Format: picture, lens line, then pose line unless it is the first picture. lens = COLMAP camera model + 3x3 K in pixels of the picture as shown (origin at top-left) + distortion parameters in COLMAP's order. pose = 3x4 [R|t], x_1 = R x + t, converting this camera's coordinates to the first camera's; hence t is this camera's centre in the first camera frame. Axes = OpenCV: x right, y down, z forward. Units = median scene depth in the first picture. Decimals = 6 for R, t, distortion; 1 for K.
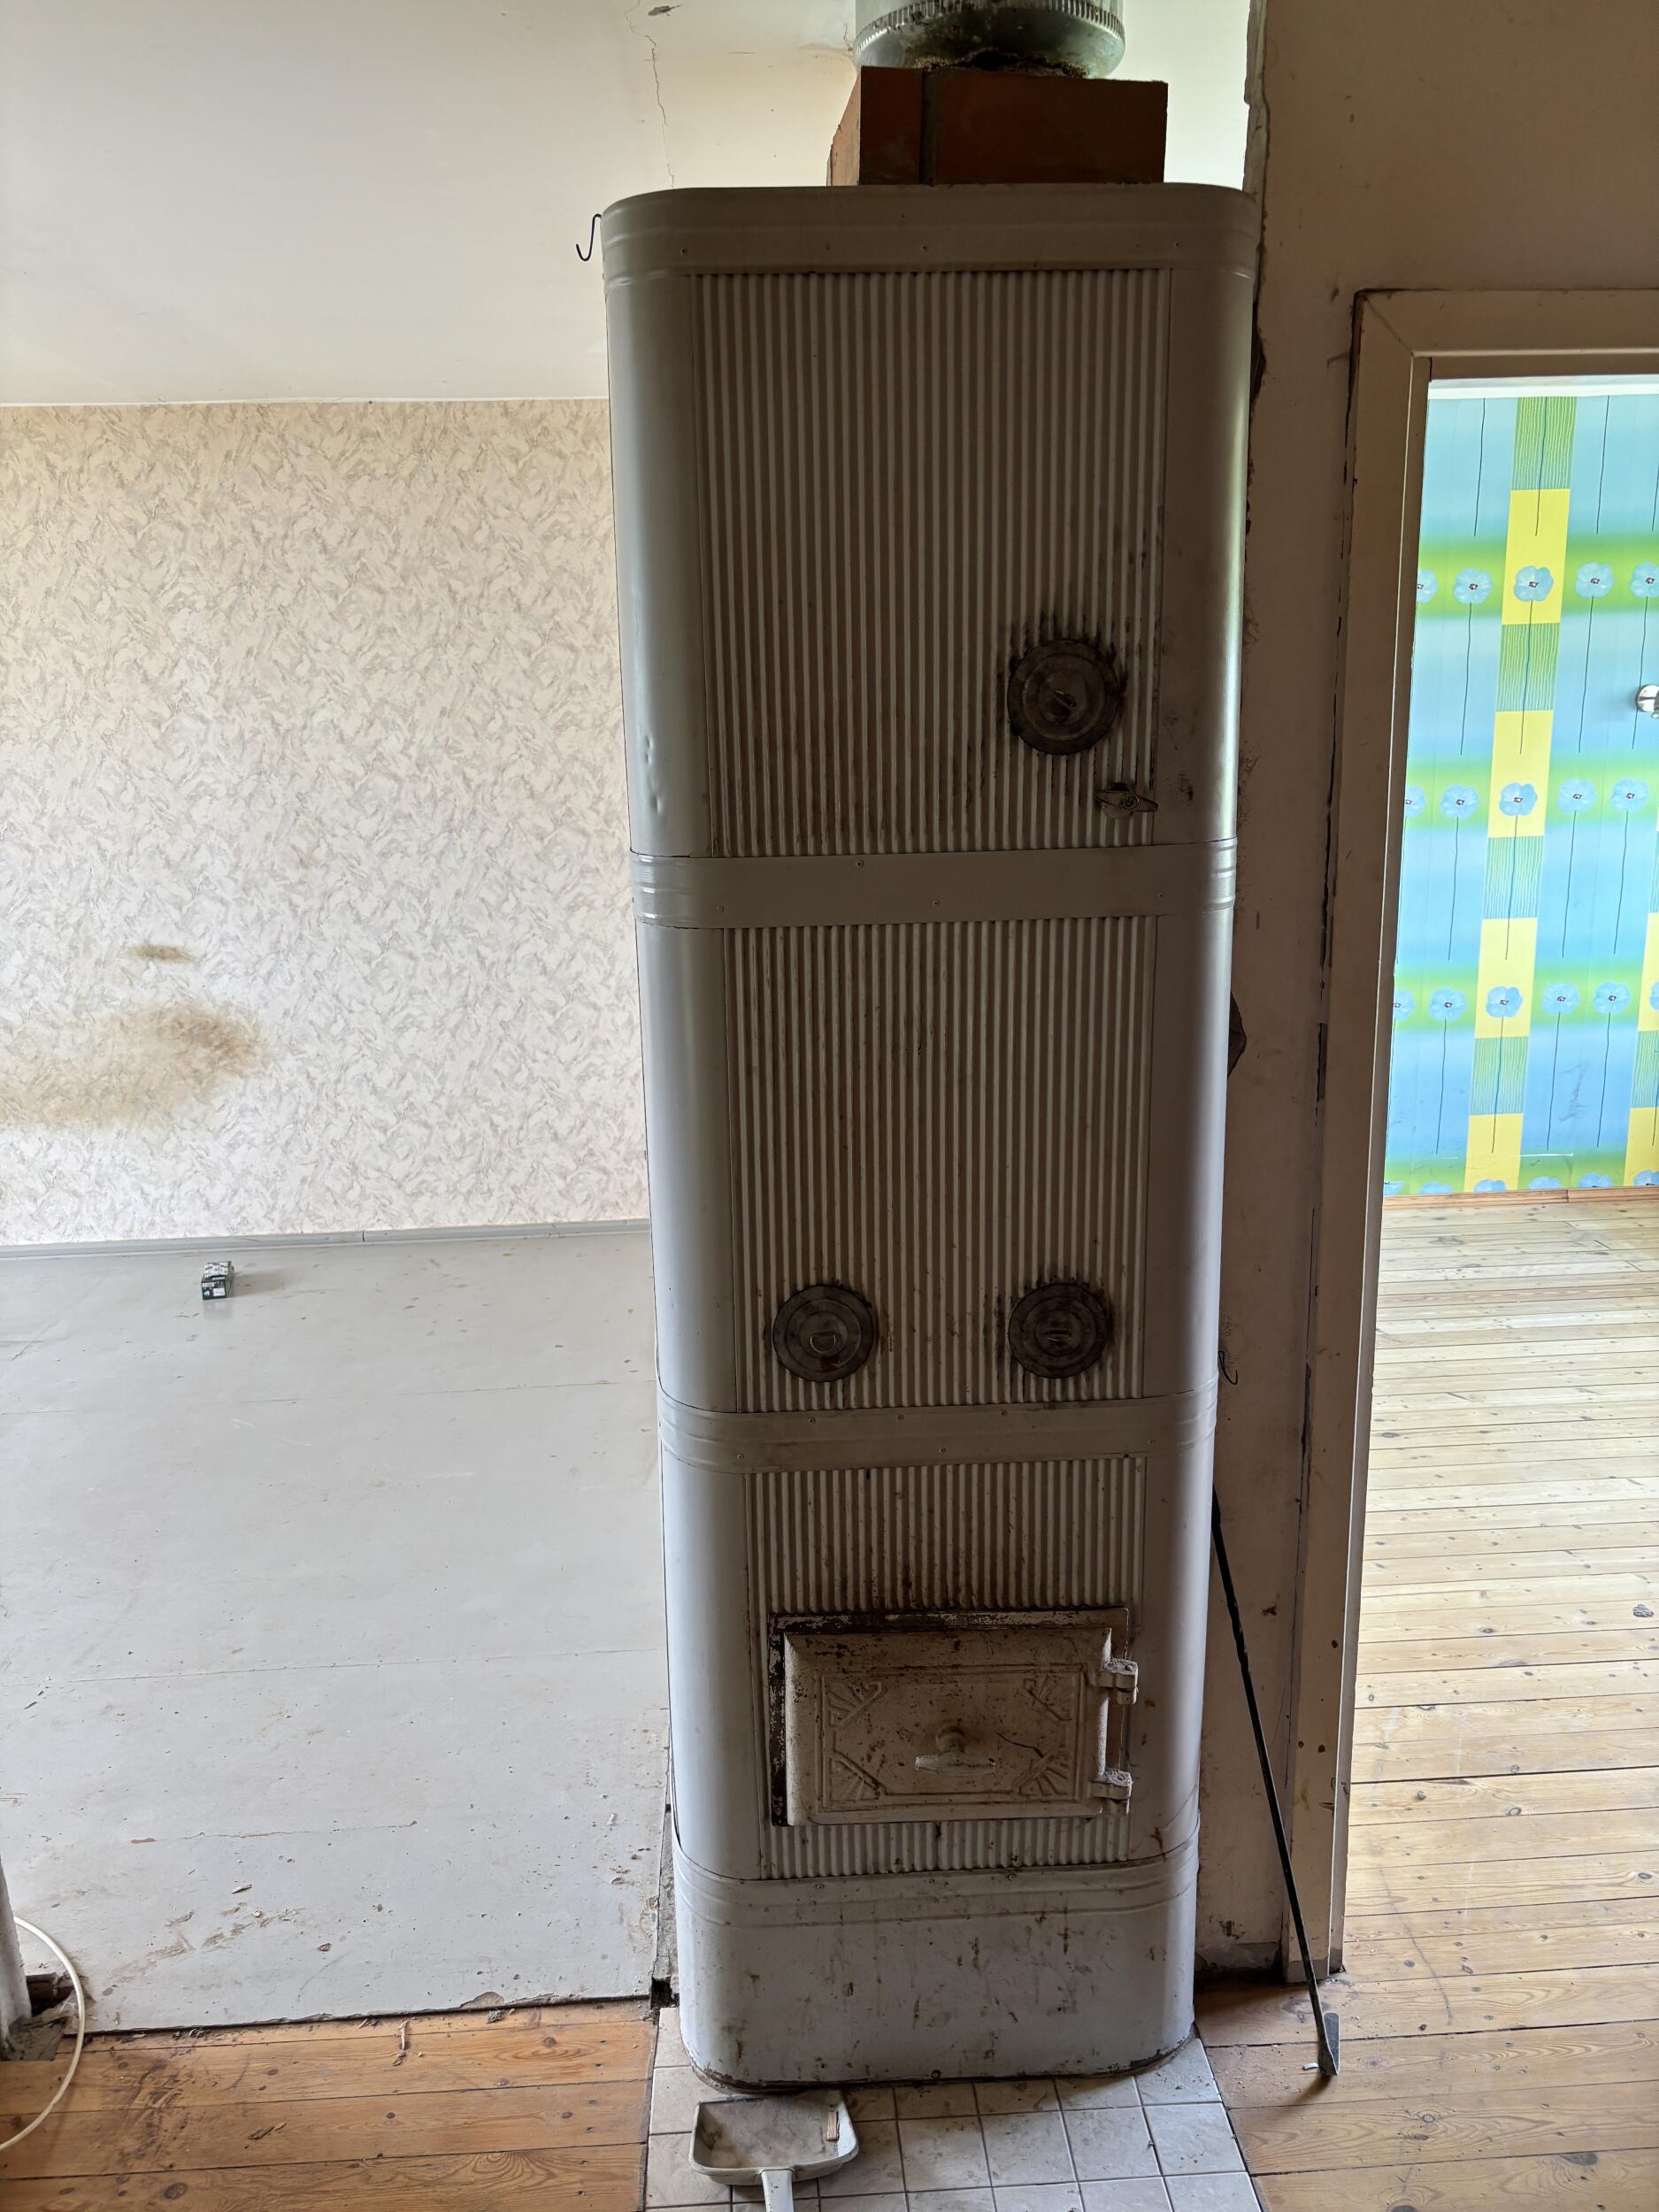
lens RADIAL K [[1696.9, 0, 835.0], [0, 1696.9, 1114.2], [0, 0, 1]] dist [0.048748, -0.064348]
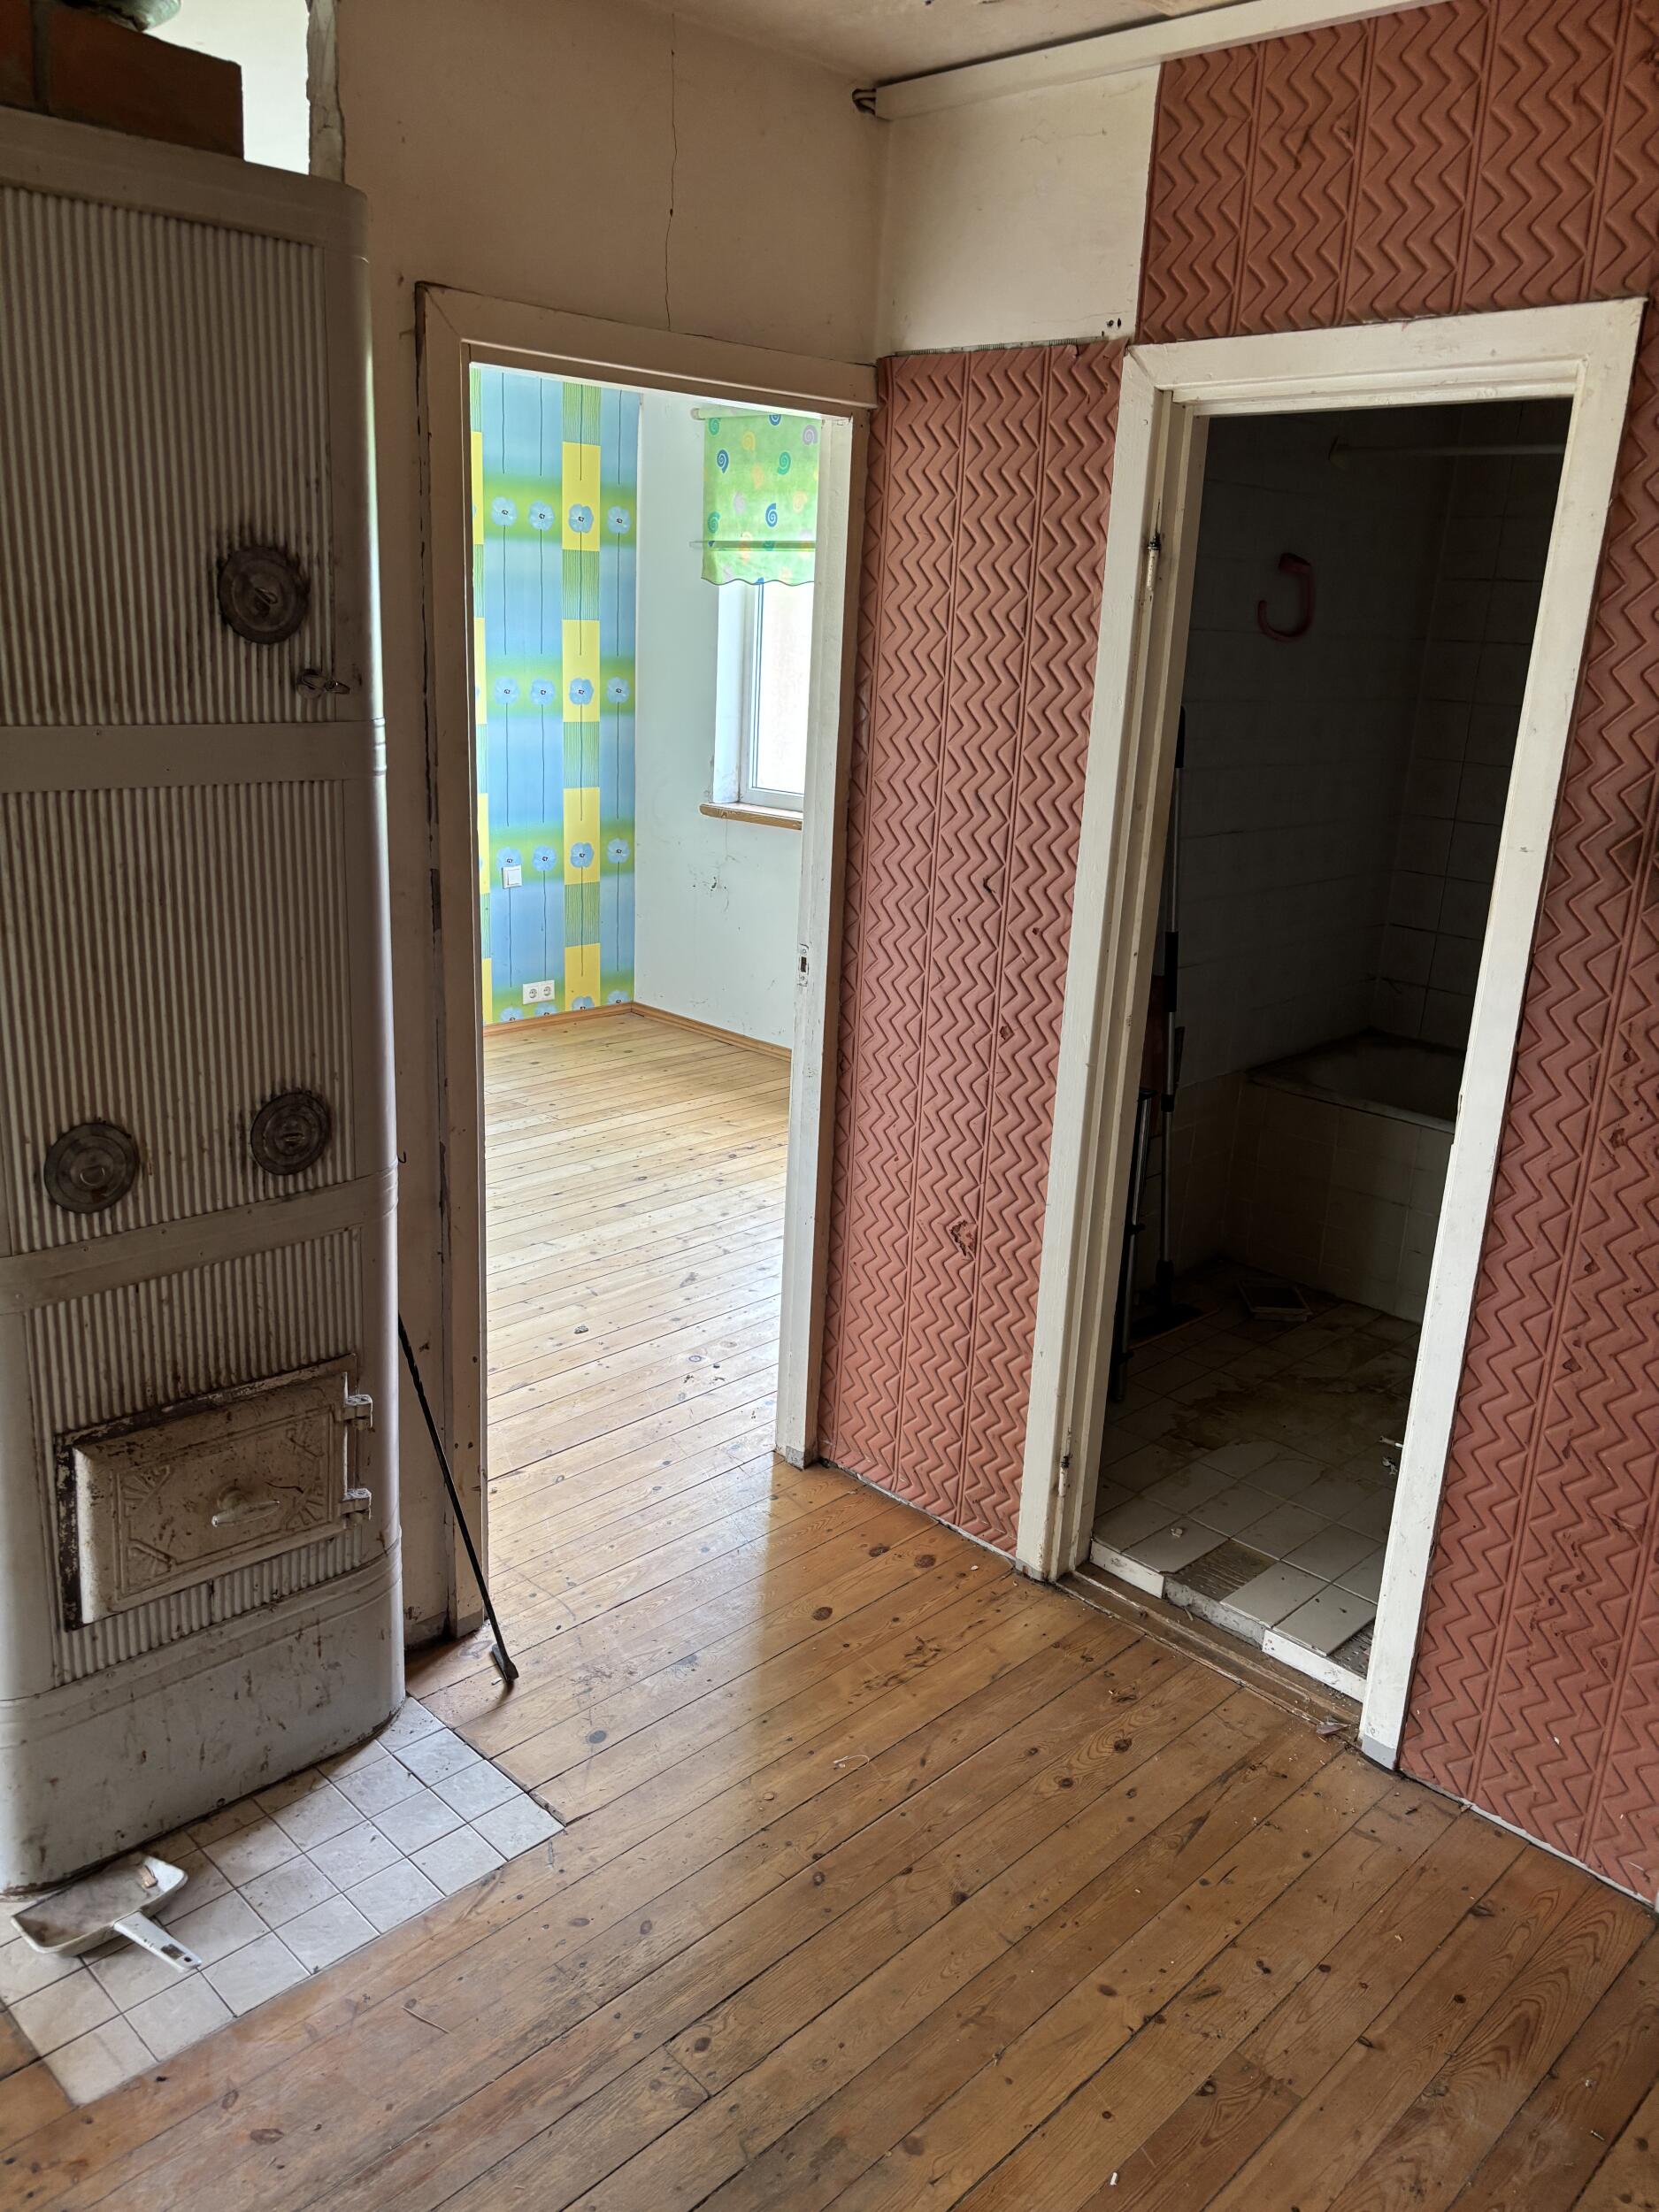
lens RADIAL K [[1667.4, 0, 832.6], [0, 1667.4, 1127.9], [0, 0, 1]] dist [0.012169, -0.006578]
pose [[0.742347, -0.151733, 0.652609, -0.348024], [0.106002, 0.988350, 0.109215, 0.034909], [-0.661578, -0.011898, 0.749782, -0.133344]]
